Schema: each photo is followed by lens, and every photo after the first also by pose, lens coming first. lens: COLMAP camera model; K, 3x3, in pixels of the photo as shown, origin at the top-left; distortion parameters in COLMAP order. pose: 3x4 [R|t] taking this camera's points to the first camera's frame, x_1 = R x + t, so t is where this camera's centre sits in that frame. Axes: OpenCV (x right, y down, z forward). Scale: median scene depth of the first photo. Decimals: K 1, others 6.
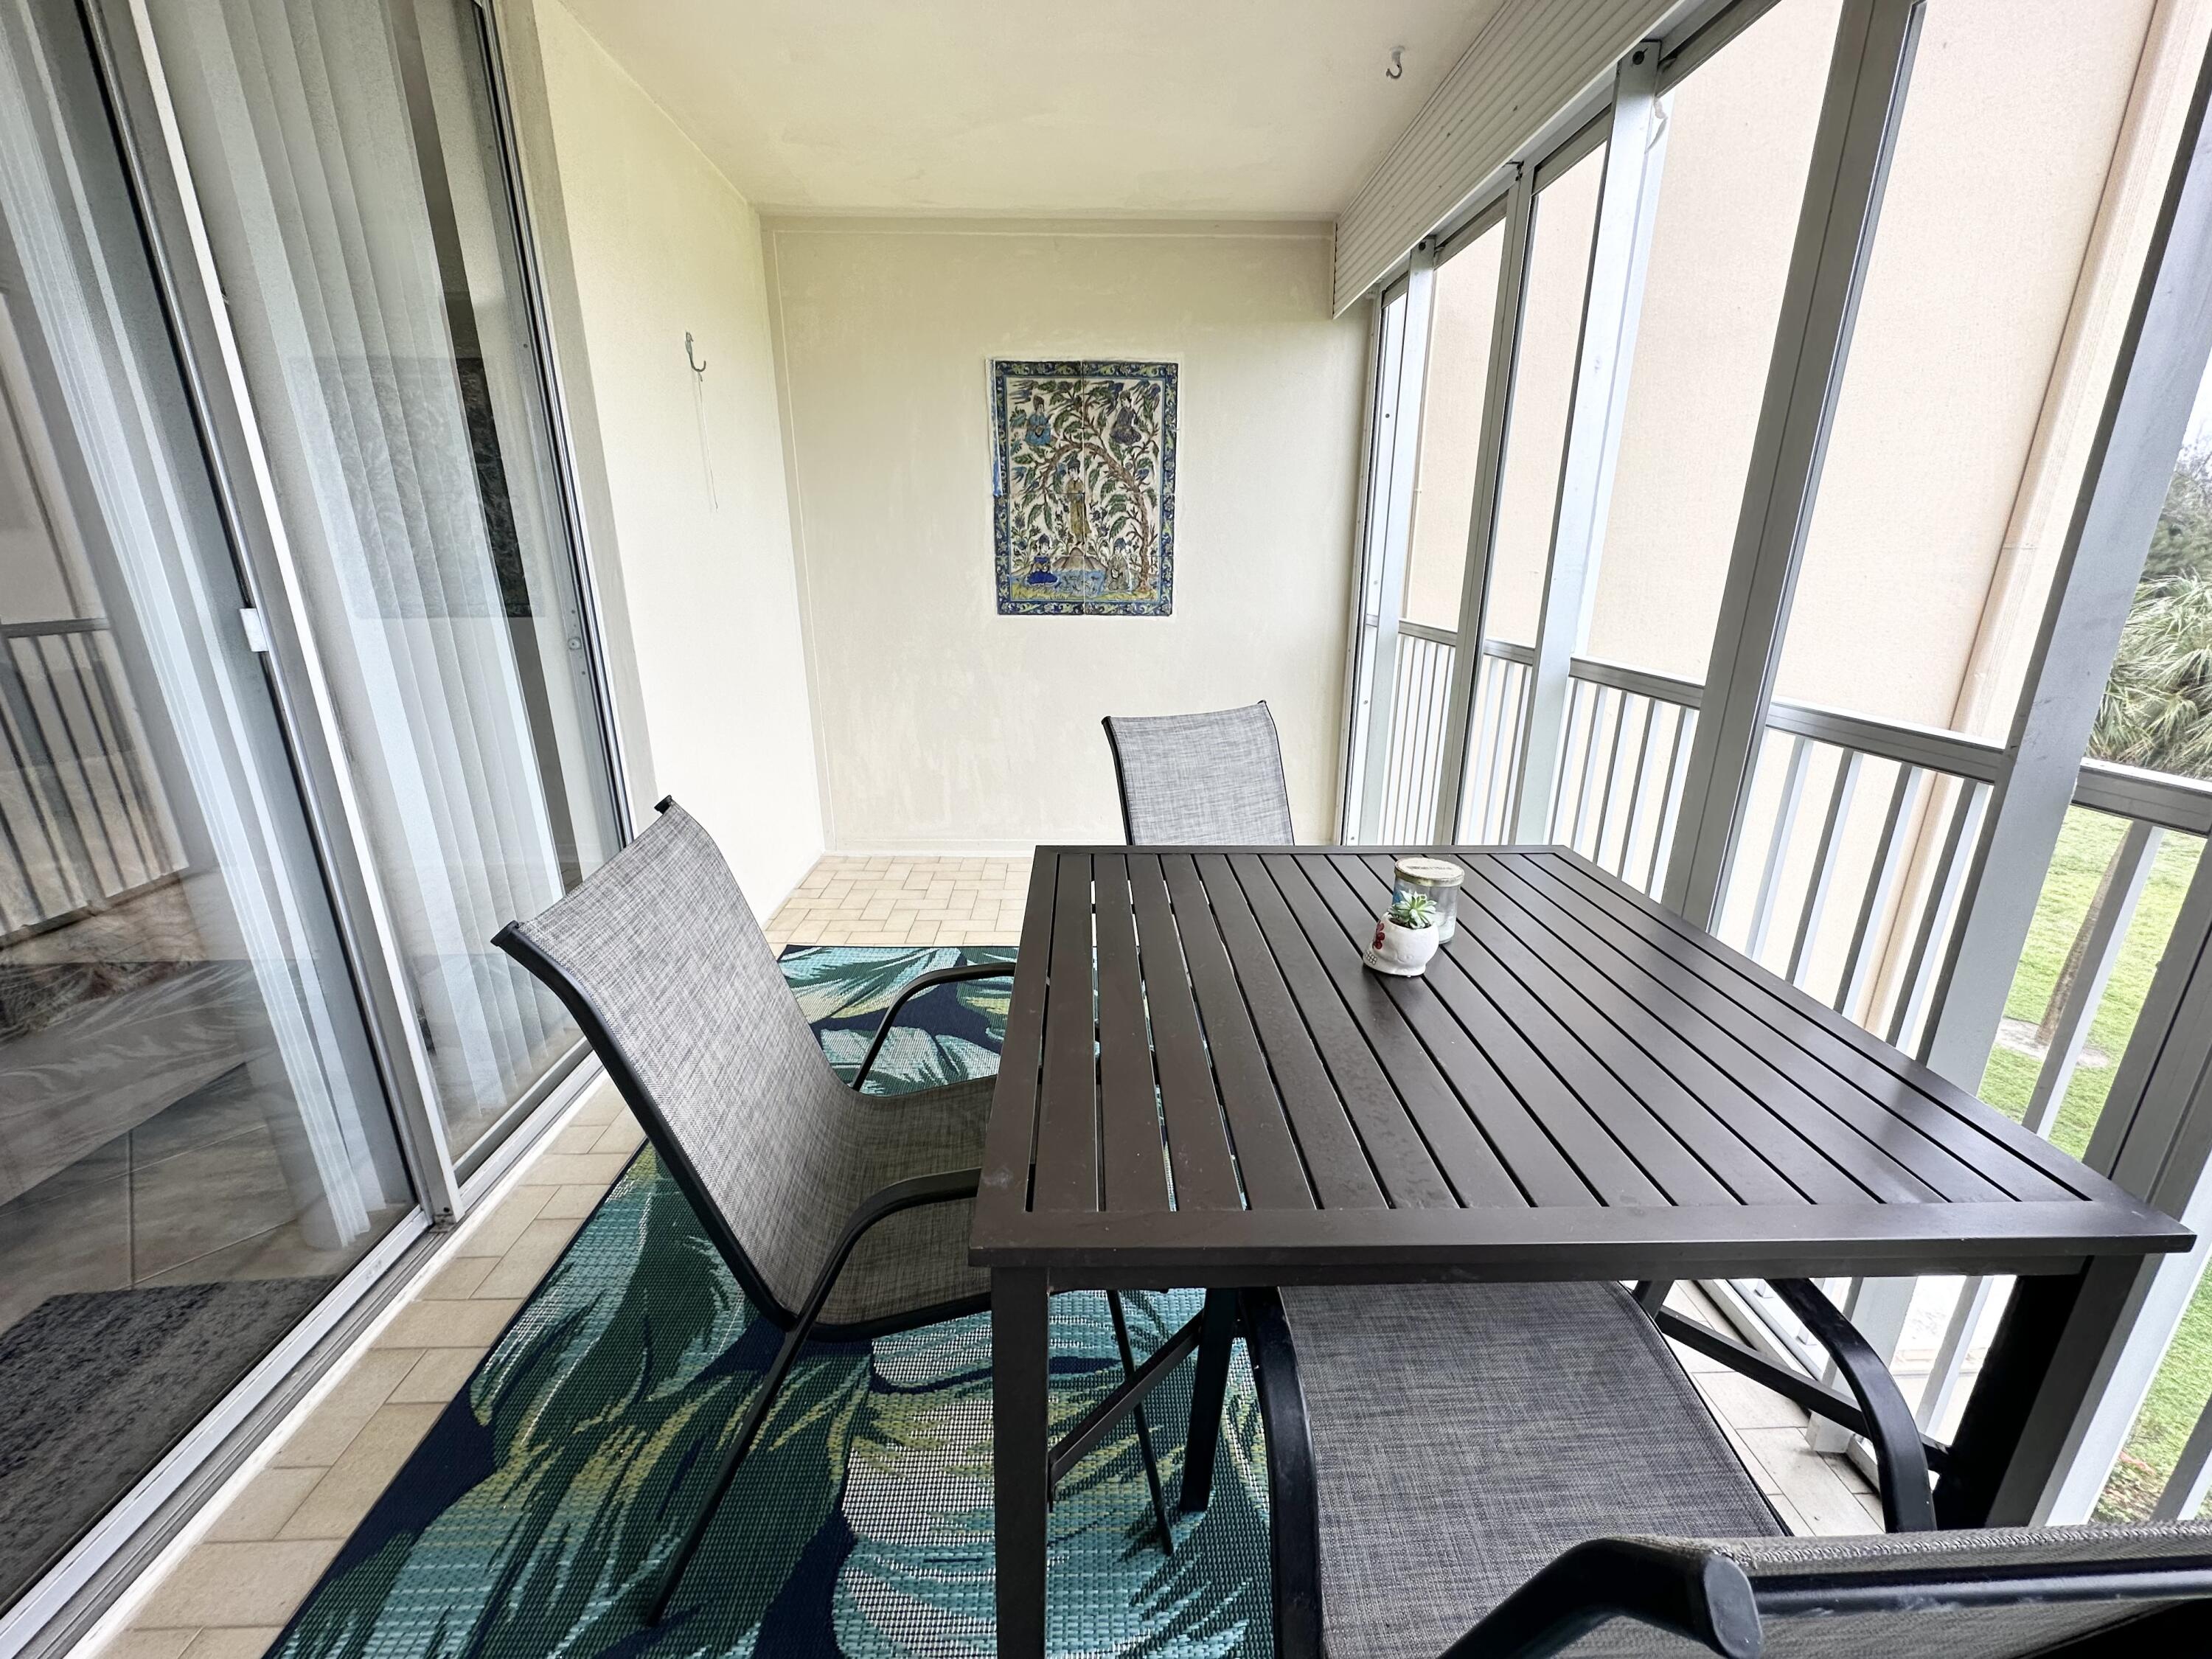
lens RADIAL K [[885.3, 0, 1109.0], [0, 885.3, 830.0], [0, 0, 1]] dist [-0.004565, 0.001587]
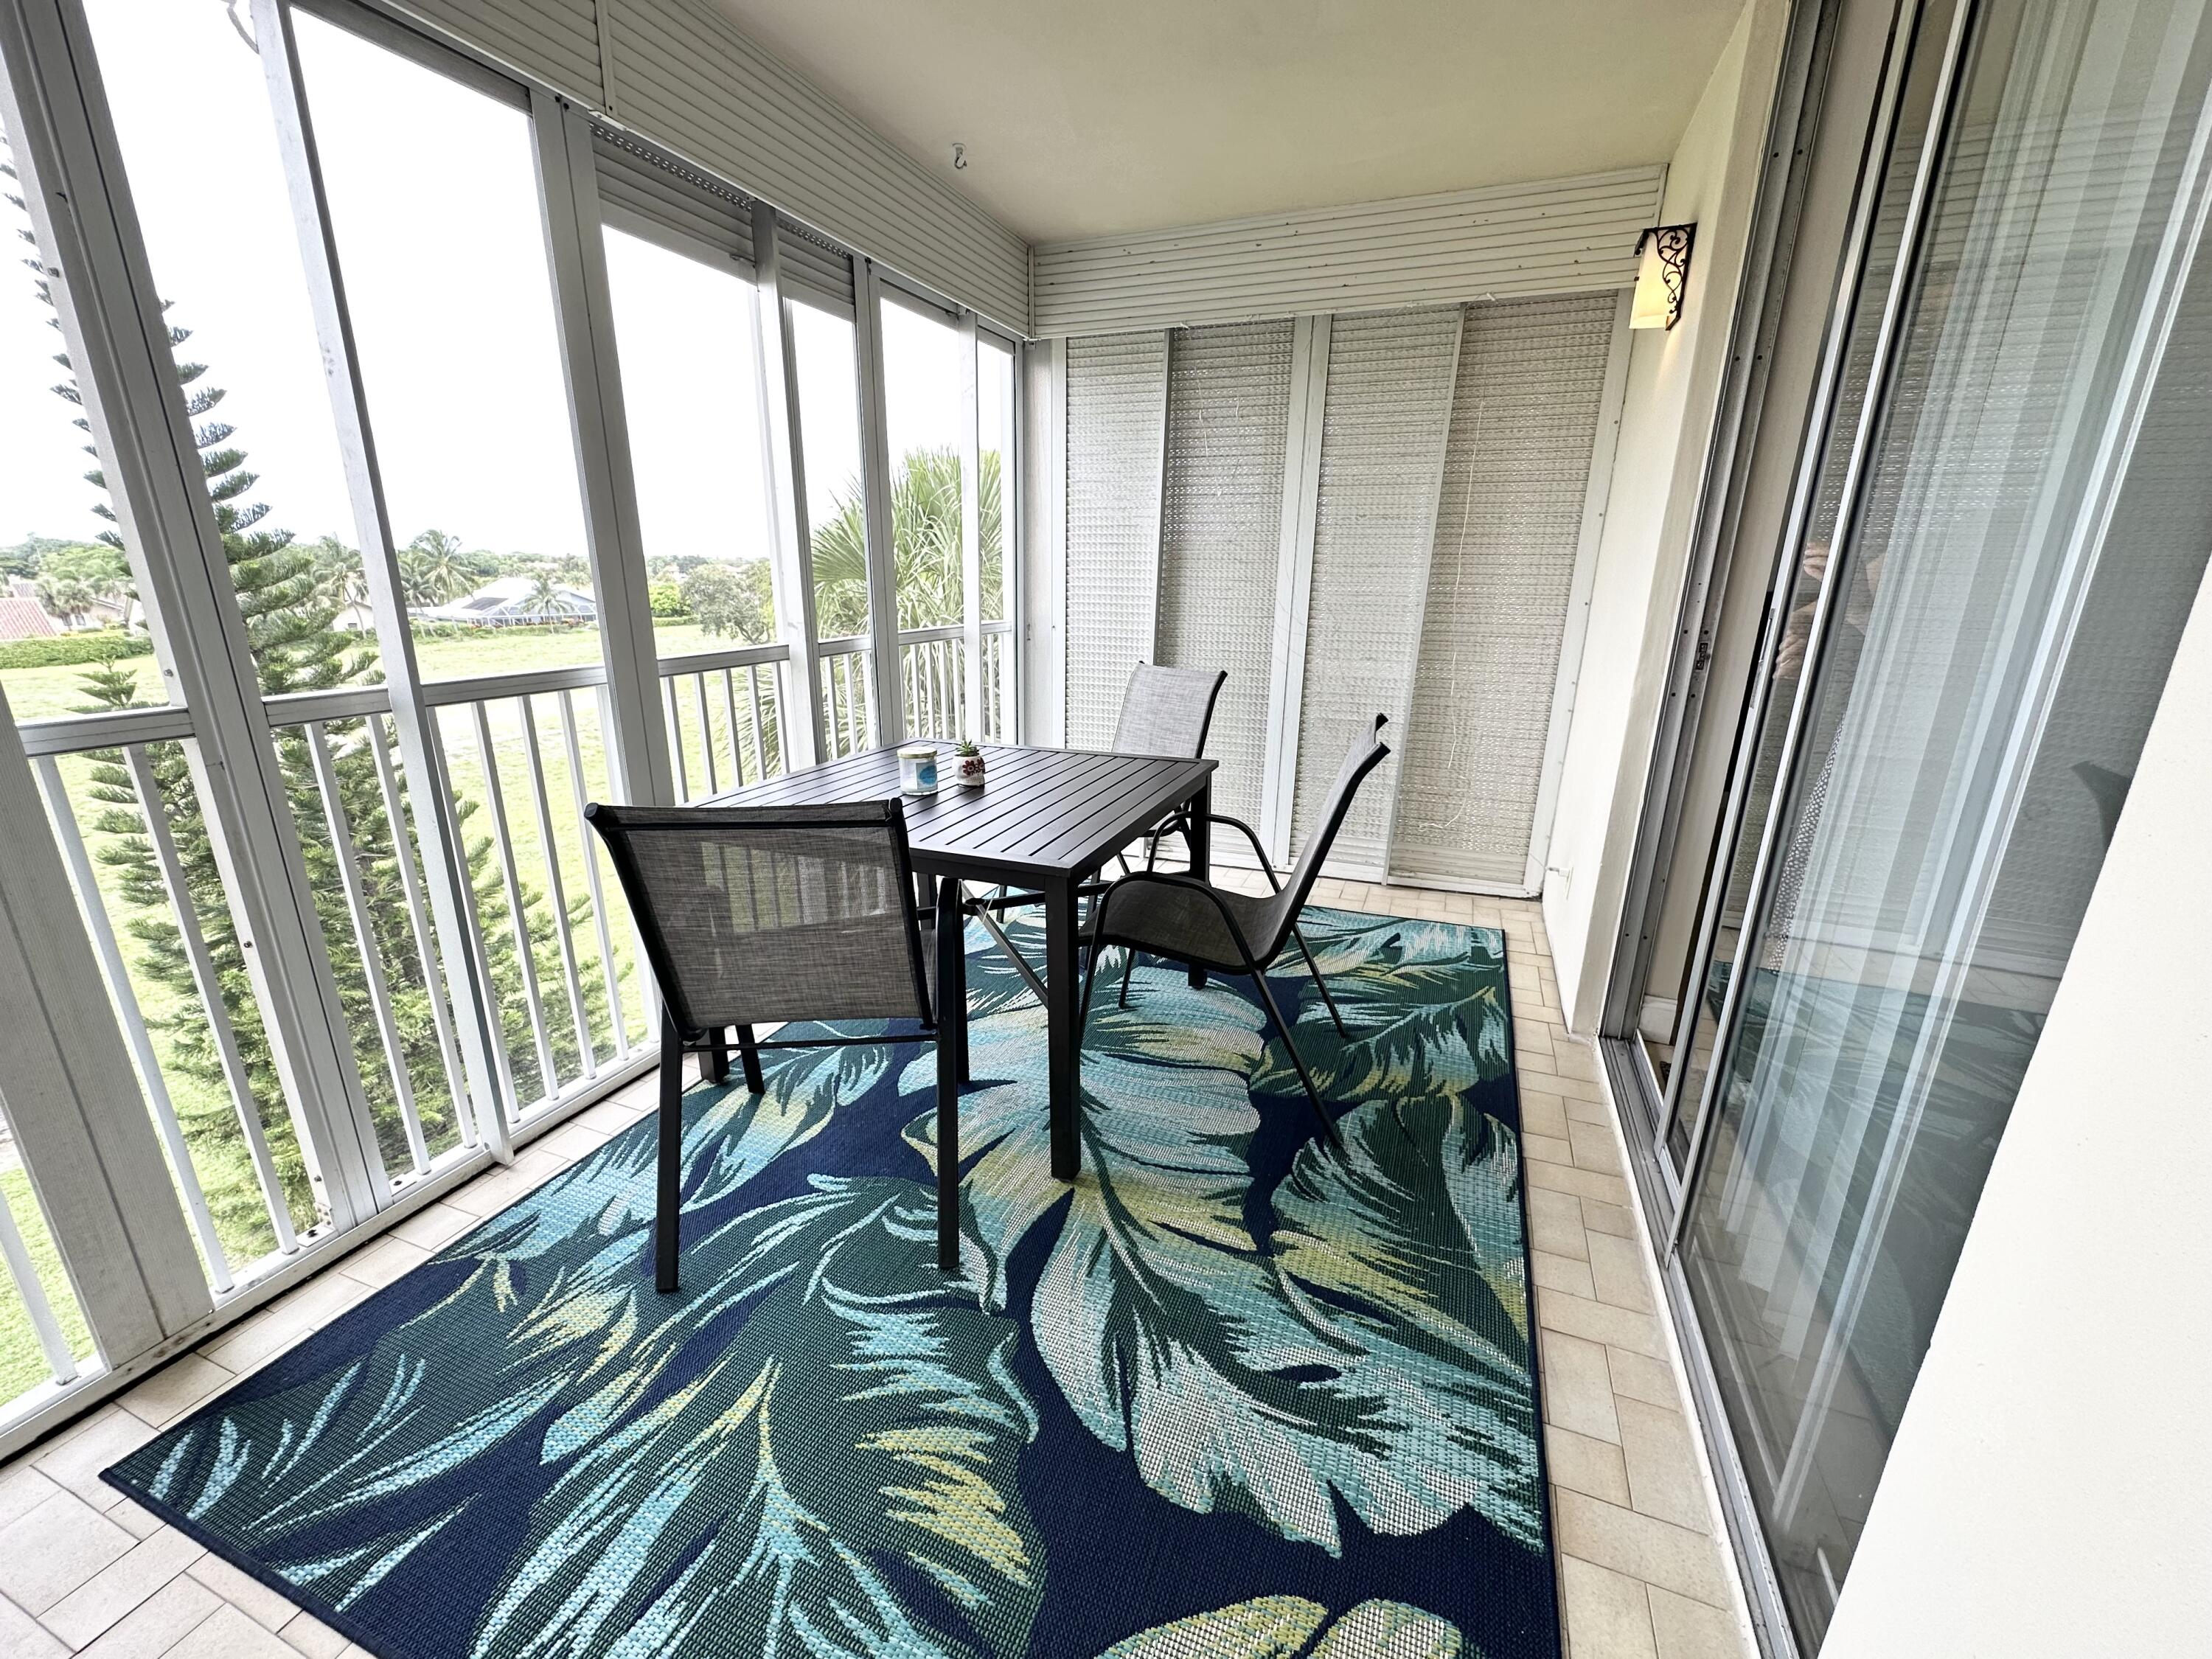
lens RADIAL K [[885.3, 0, 1109.0], [0, 885.3, 830.0], [0, 0, 1]] dist [-0.004565, 0.001587]
pose [[-0.915901, -0.123567, 0.381913, -0.555184], [0.110062, 0.837667, 0.534977, -0.604005], [-0.386021, 0.532019, -0.753620, 1.935298]]
